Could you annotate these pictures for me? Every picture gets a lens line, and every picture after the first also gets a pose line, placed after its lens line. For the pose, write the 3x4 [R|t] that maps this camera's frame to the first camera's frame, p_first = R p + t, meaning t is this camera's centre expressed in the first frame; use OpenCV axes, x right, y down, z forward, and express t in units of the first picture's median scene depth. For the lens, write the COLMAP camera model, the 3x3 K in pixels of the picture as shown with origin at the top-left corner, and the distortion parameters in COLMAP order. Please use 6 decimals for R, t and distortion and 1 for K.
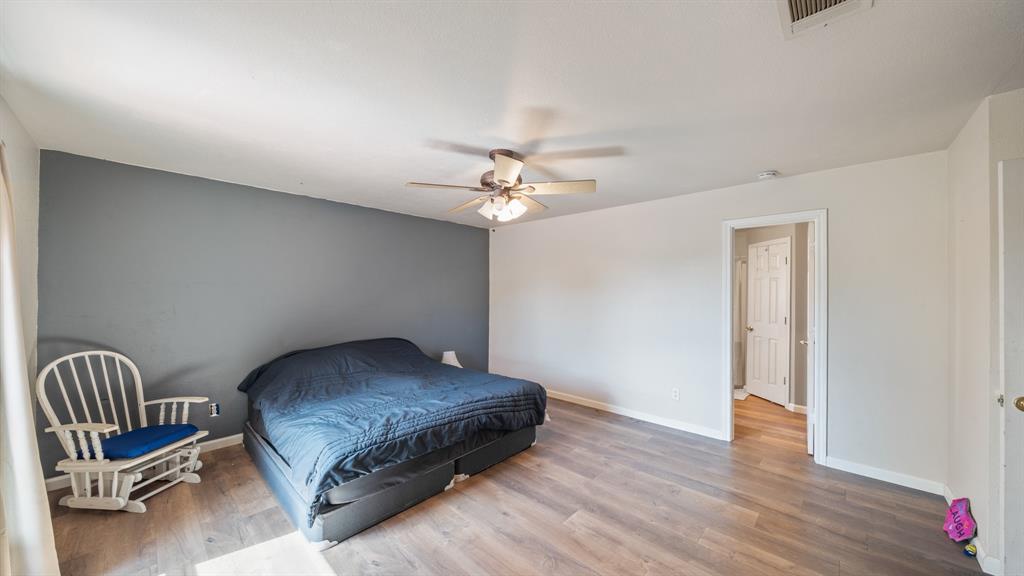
lens RADIAL K [[349.5, 0, 513.0], [0, 349.5, 295.3], [0, 0, 1]] dist [-0.019802, 0.000027]
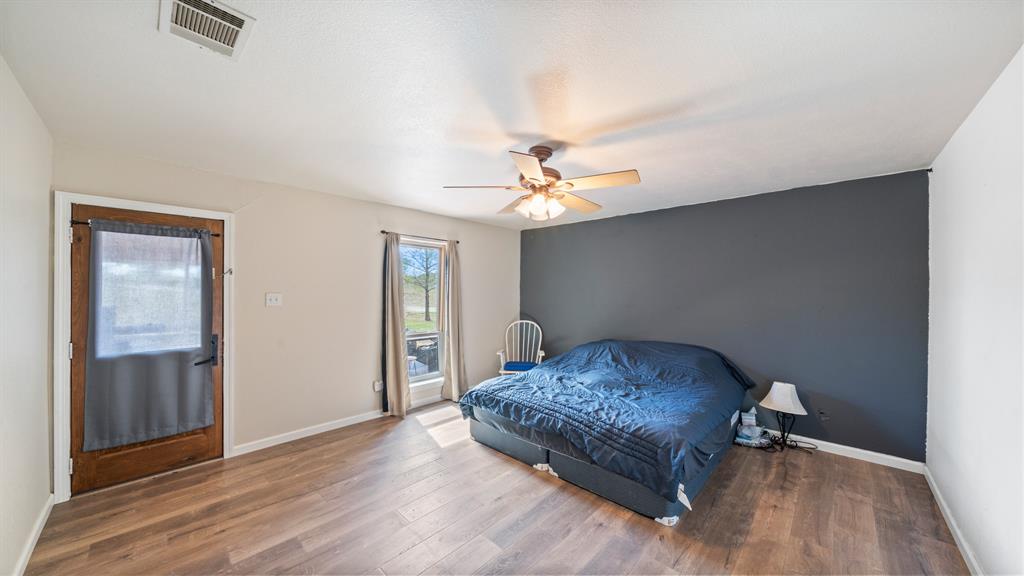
lens RADIAL K [[349.5, 0, 513.0], [0, 349.5, 295.3], [0, 0, 1]] dist [-0.019802, 0.000027]
pose [[-0.005528, 0.010595, -0.999929, 0.933862], [-0.014895, 0.999832, 0.010676, -0.013206], [0.999874, 0.014953, -0.005369, 0.924213]]
